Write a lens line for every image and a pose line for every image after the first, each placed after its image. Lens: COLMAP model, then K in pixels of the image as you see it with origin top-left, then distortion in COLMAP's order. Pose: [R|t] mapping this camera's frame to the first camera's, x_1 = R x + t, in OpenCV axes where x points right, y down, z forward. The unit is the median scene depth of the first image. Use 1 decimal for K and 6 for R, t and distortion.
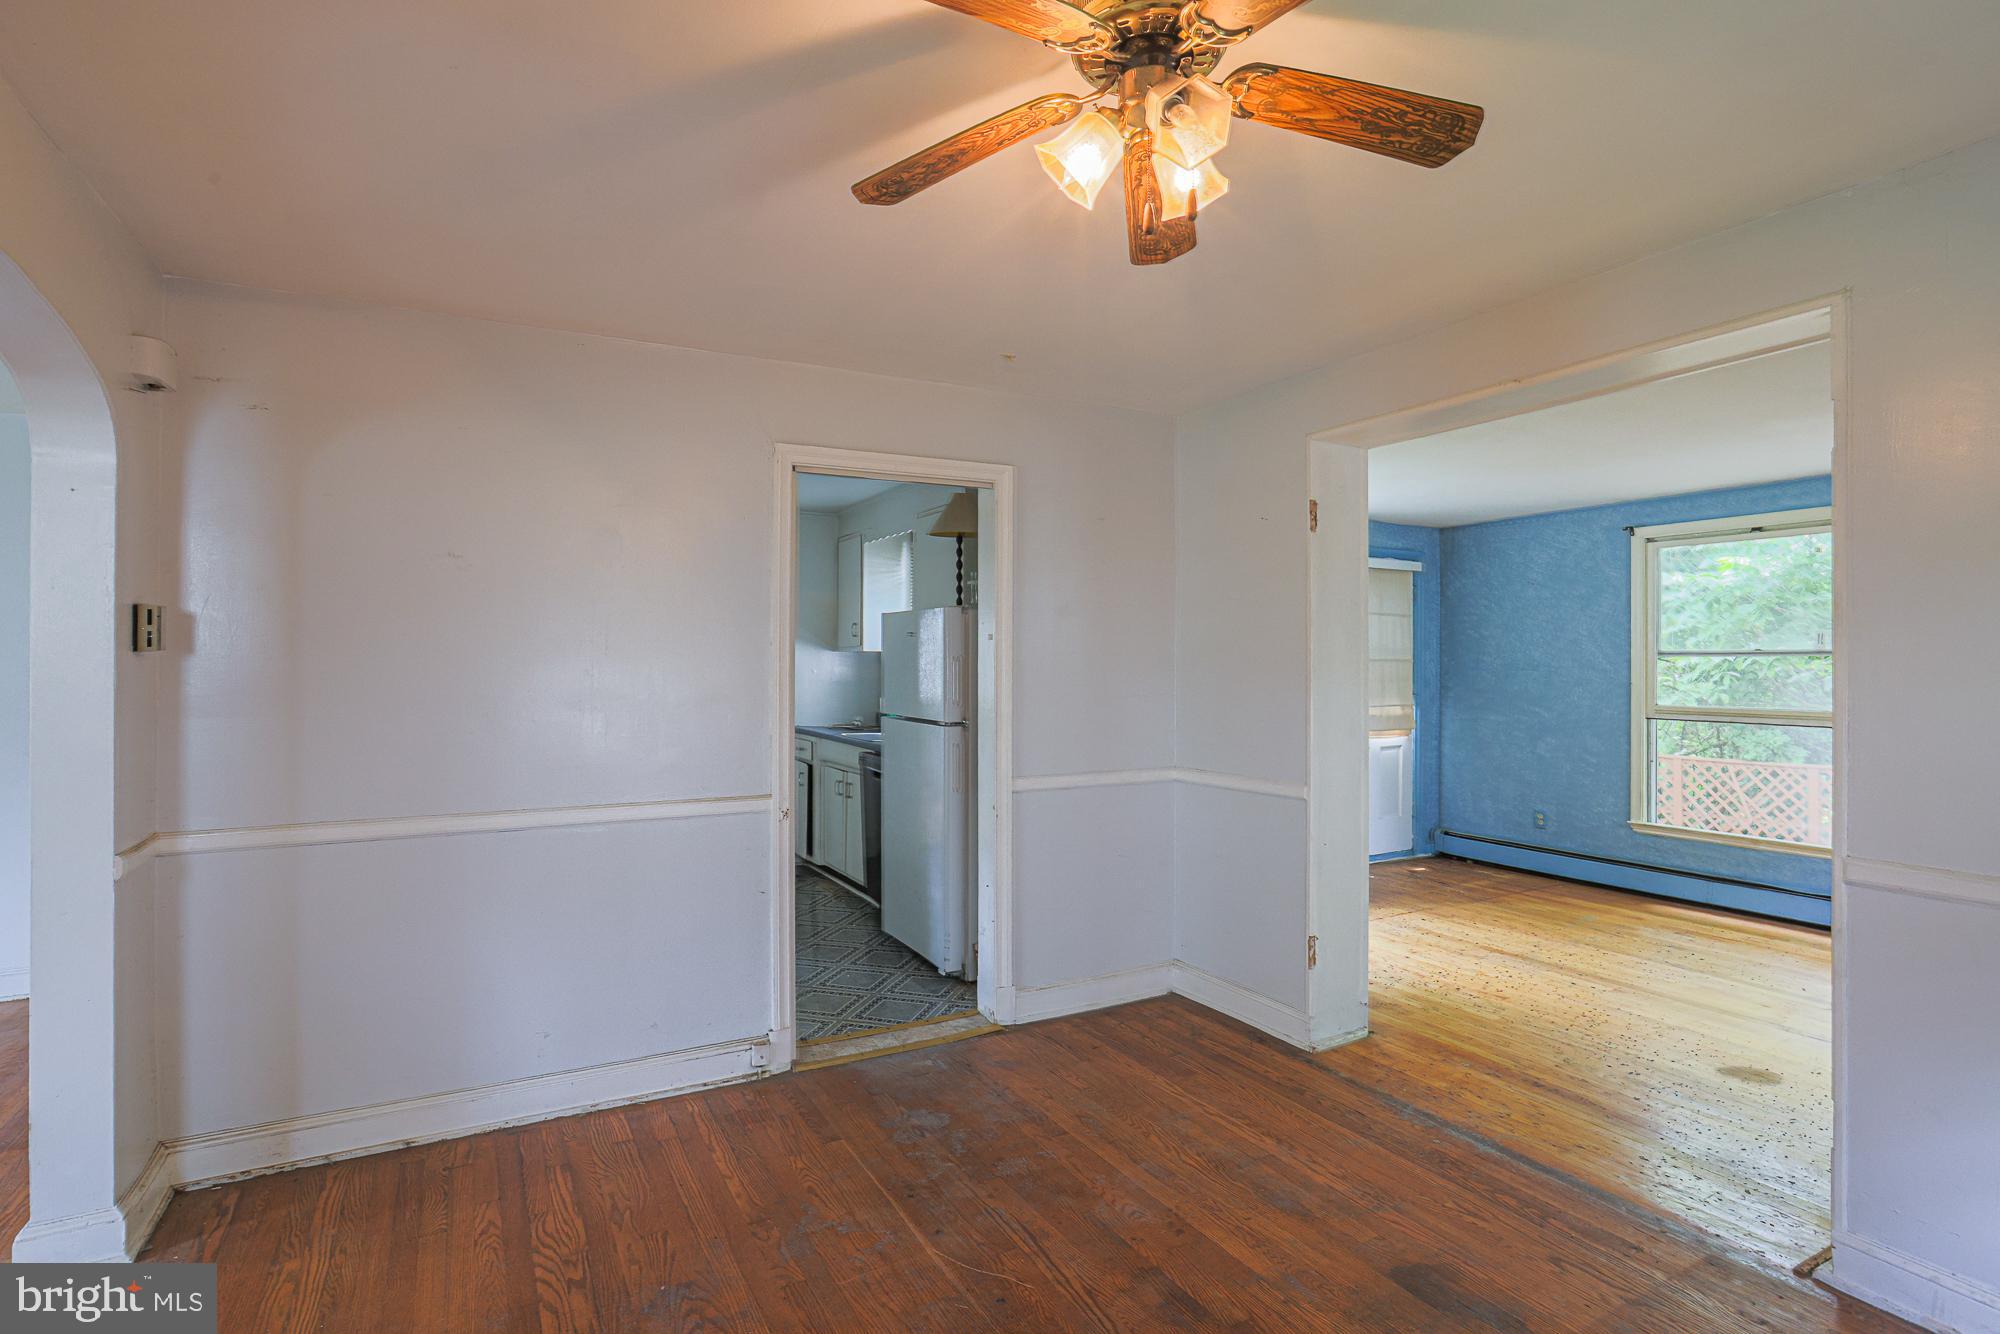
lens RADIAL K [[975.5, 0, 973.7], [0, 975.5, 648.7], [0, 0, 1]] dist [-0.053649, 0.011487]
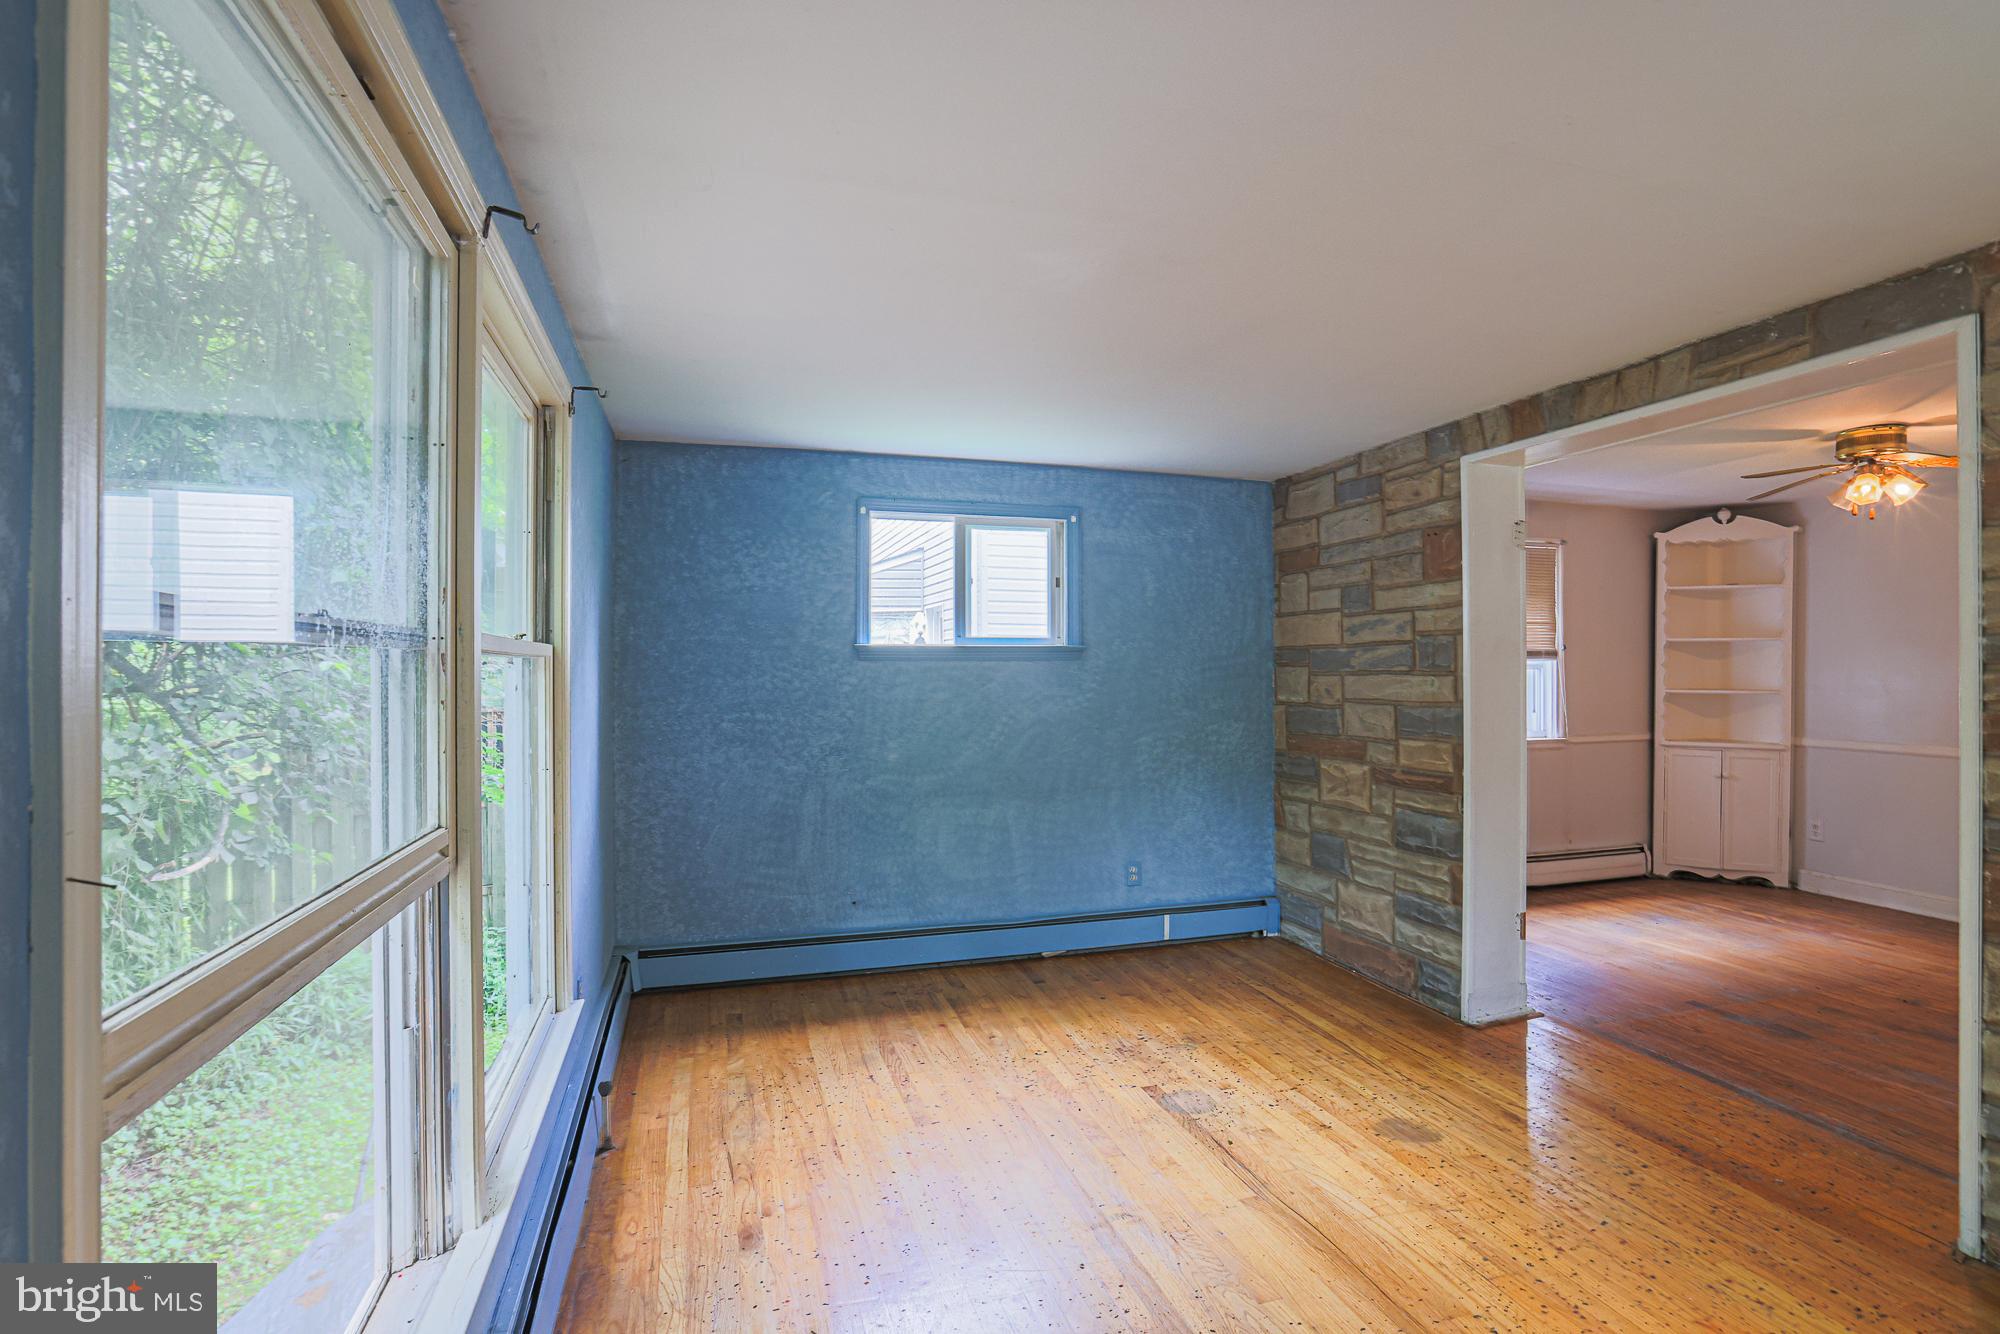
lens RADIAL K [[957.3, 0, 989.8], [0, 957.3, 678.2], [0, 0, 1]] dist [-0.066396, 0.026619]
pose [[-0.979003, 0.002066, 0.203834, 0.997691], [0.002315, 0.999997, 0.000981, 0.026981], [-0.203831, 0.001432, -0.979005, 1.873719]]
